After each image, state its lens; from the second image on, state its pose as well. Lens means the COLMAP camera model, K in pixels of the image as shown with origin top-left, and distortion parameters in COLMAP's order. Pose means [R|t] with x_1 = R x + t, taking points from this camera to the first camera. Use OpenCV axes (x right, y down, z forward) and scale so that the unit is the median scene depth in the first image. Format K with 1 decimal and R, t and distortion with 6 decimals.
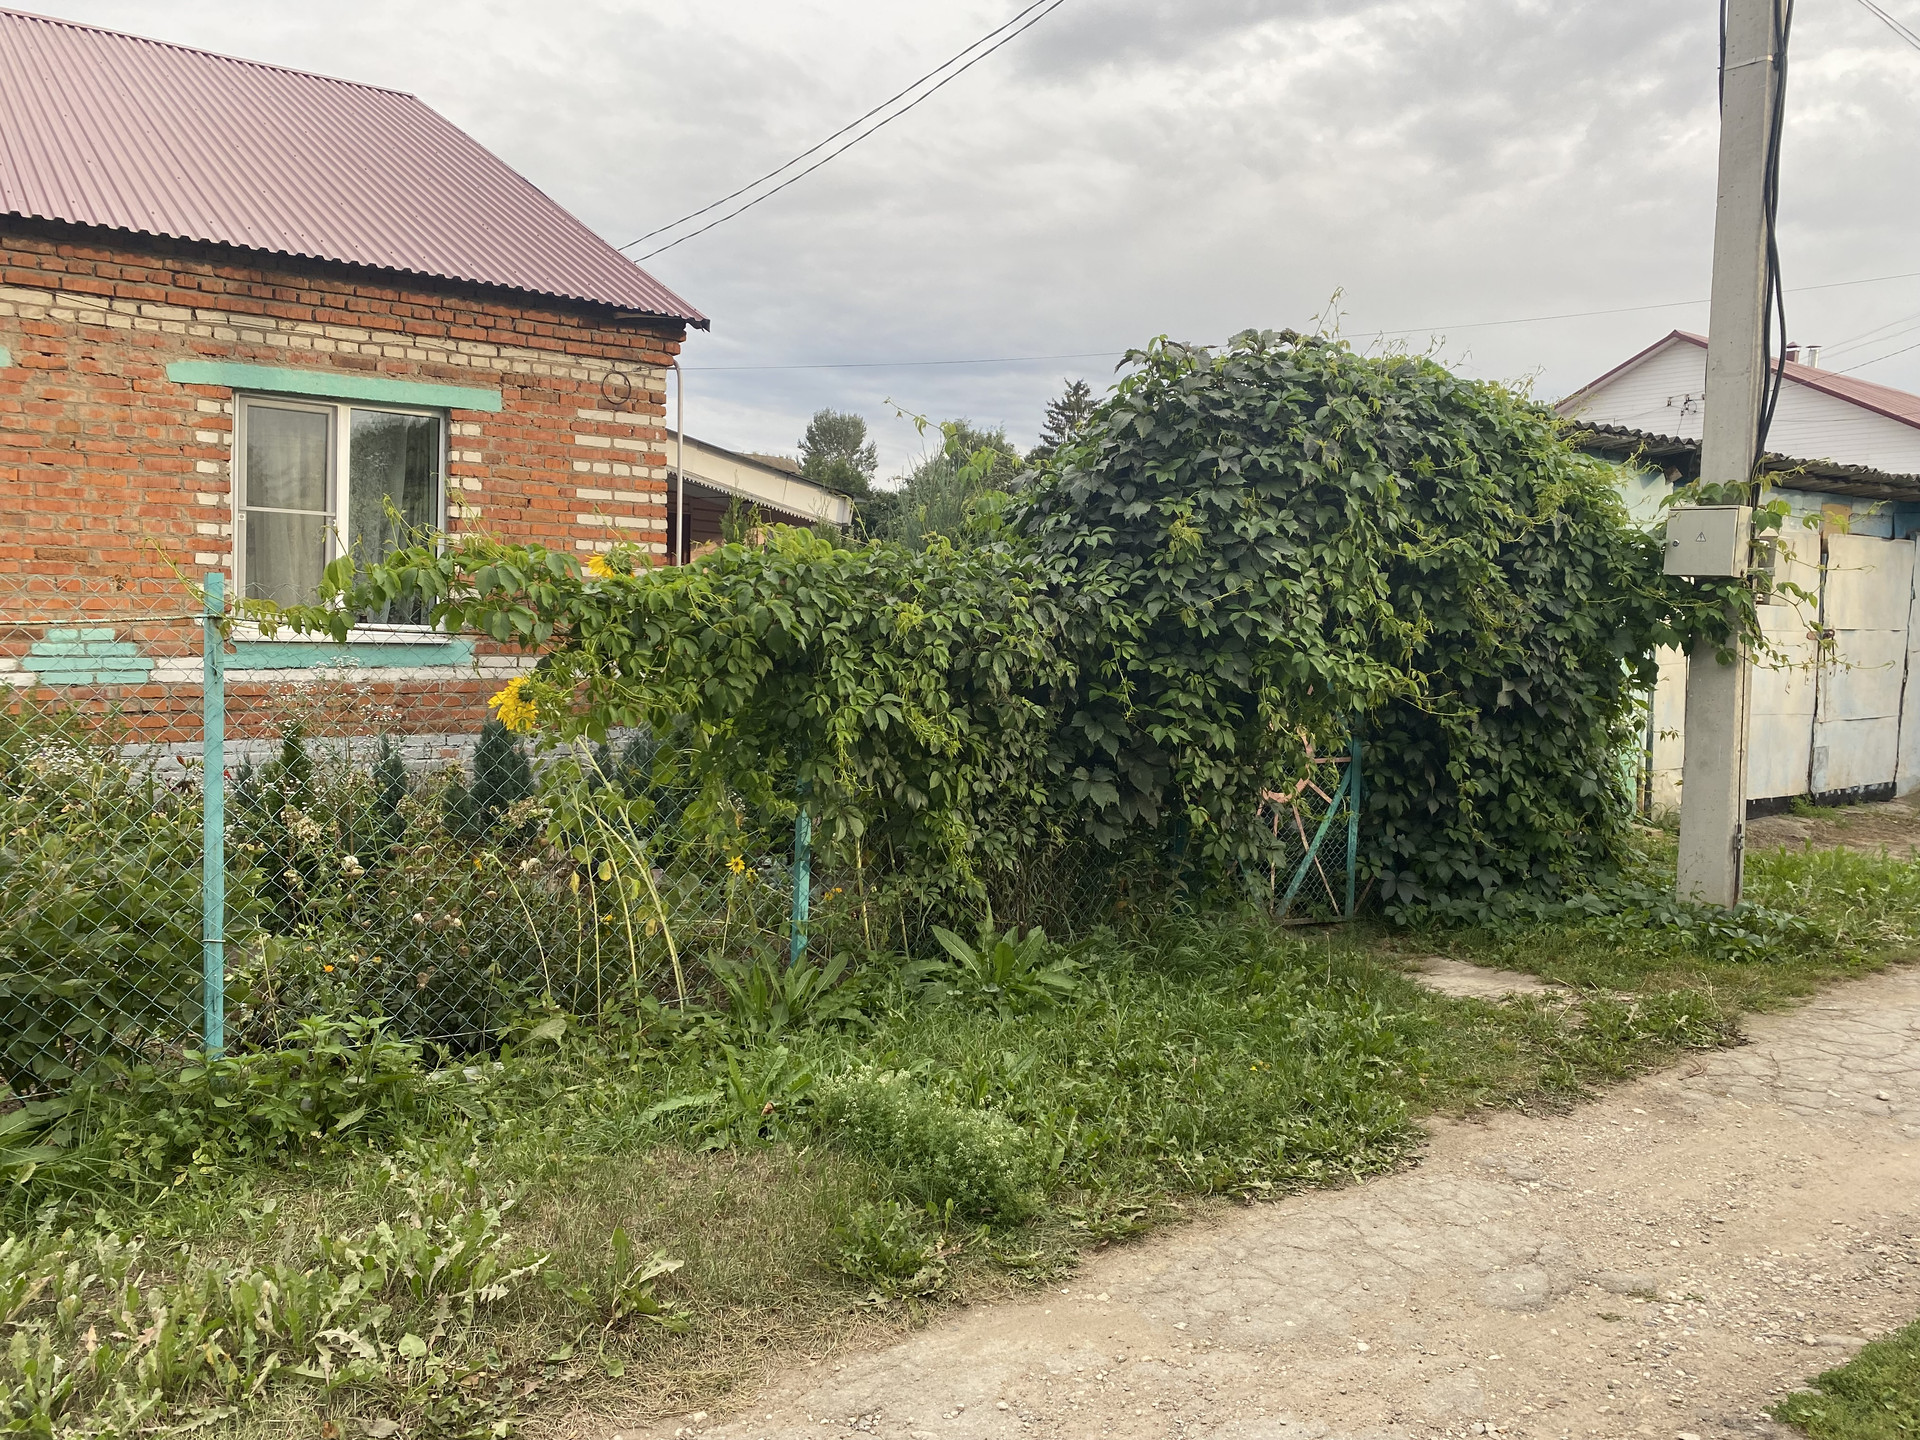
lens RADIAL K [[1476.4, 0, 956.0], [0, 1476.4, 717.2], [0, 0, 1]] dist [0.038756, -0.061579]
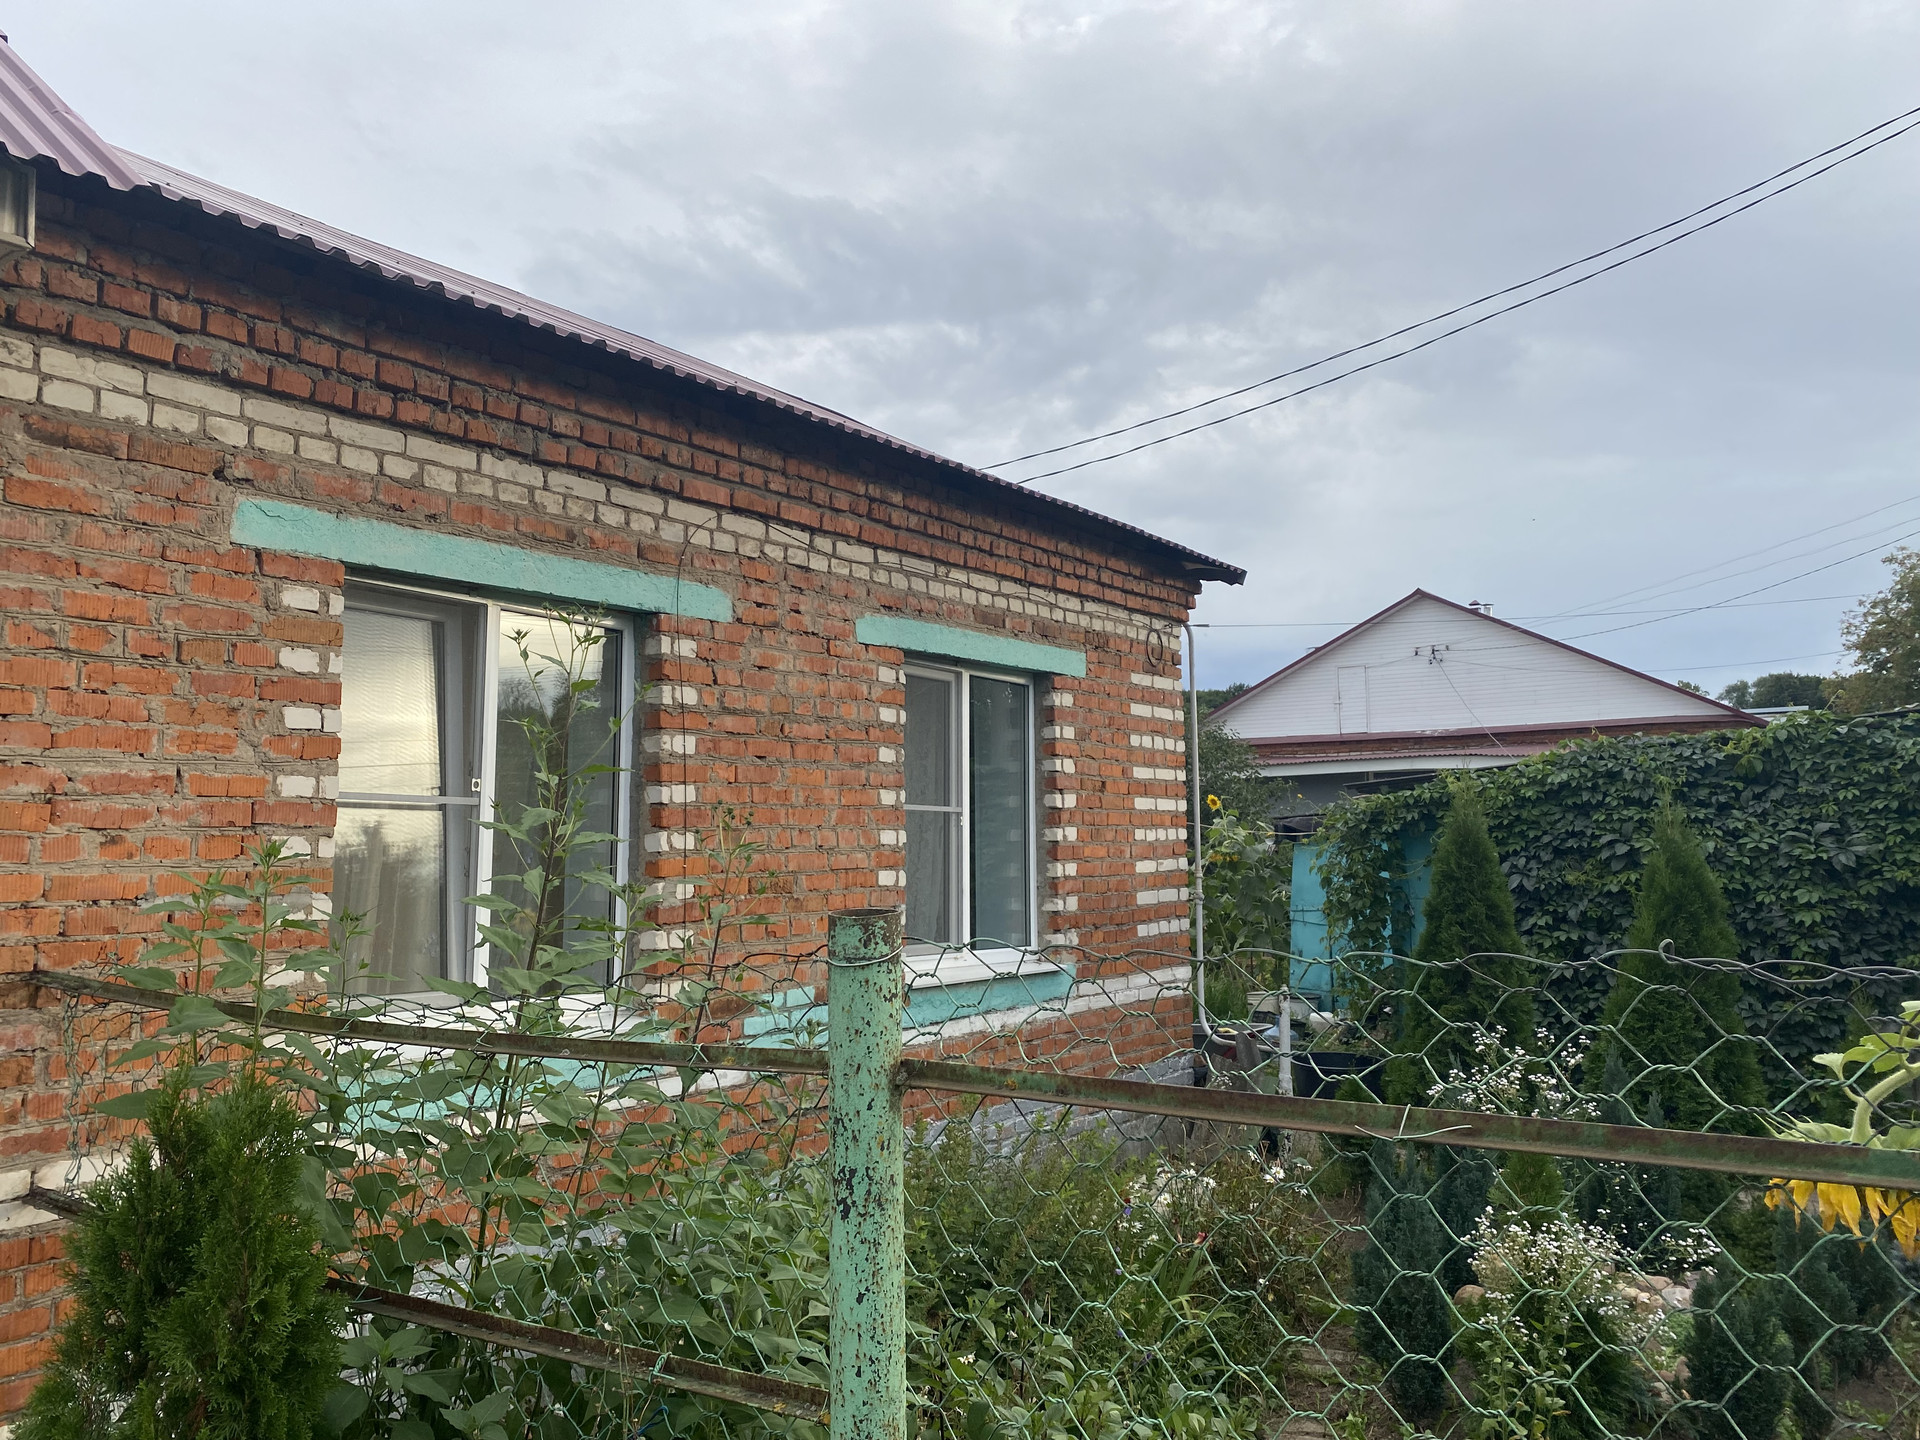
lens RADIAL K [[1476.4, 0, 945.8], [0, 1476.4, 708.4], [0, 0, 1]] dist [0.038756, -0.061579]
pose [[0.944520, -0.002525, 0.328444, -0.688863], [0.054548, 0.987290, -0.149276, -0.076356], [-0.323893, 0.158910, 0.932653, 0.285736]]
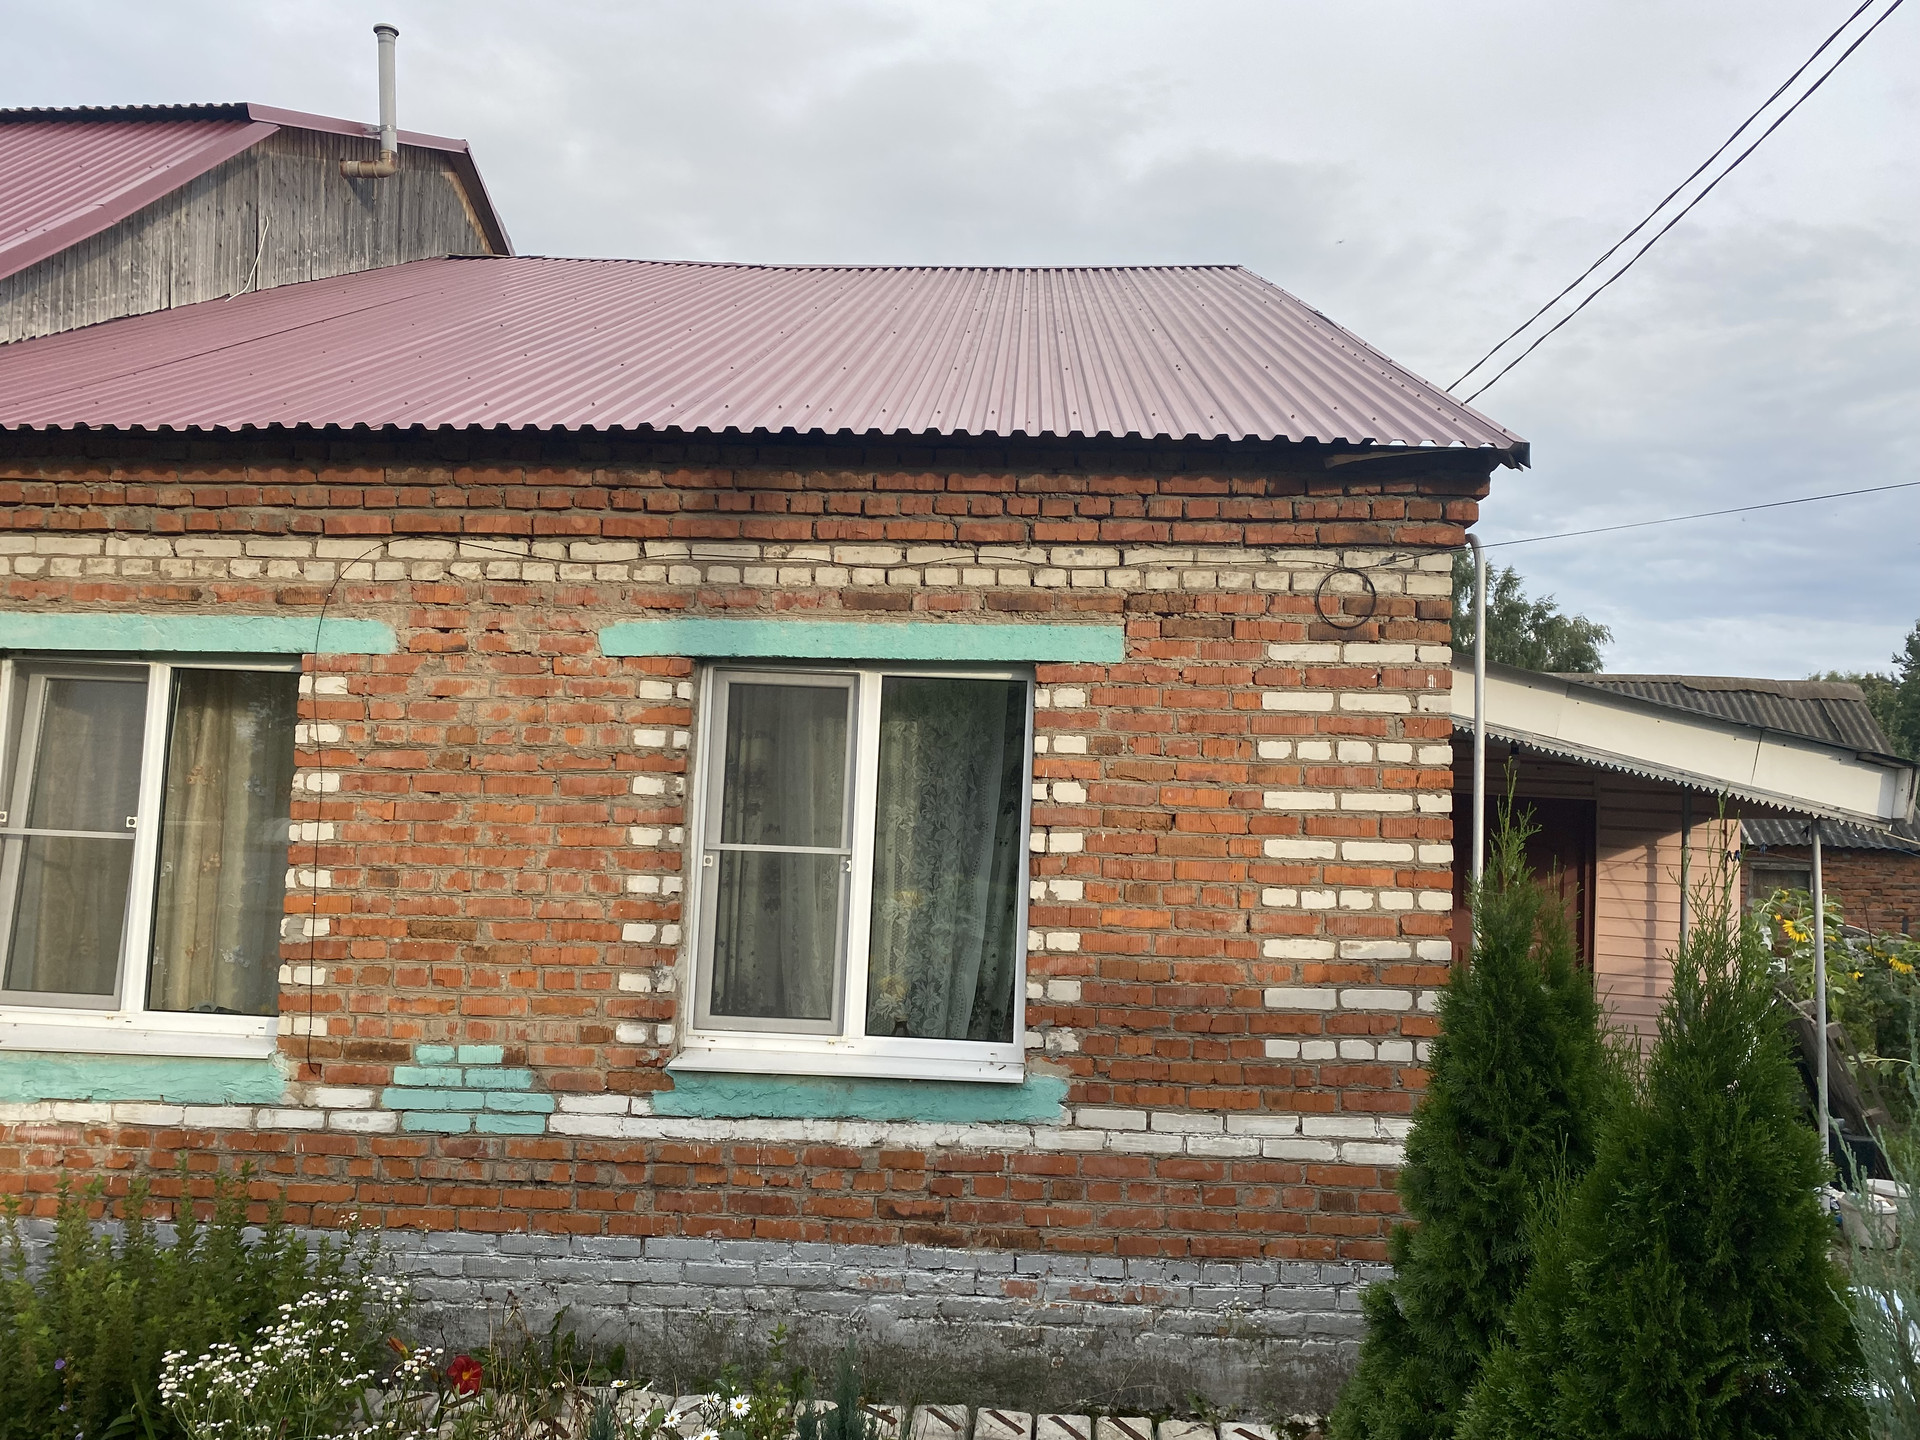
lens RADIAL K [[1476.4, 0, 961.4], [0, 1476.4, 723.9], [0, 0, 1]] dist [0.038756, -0.061579]
pose [[0.783800, -0.047405, -0.619201, -0.013454], [-0.049029, 0.989246, -0.137797, -0.110095], [0.619075, 0.138364, 0.773047, 0.572022]]
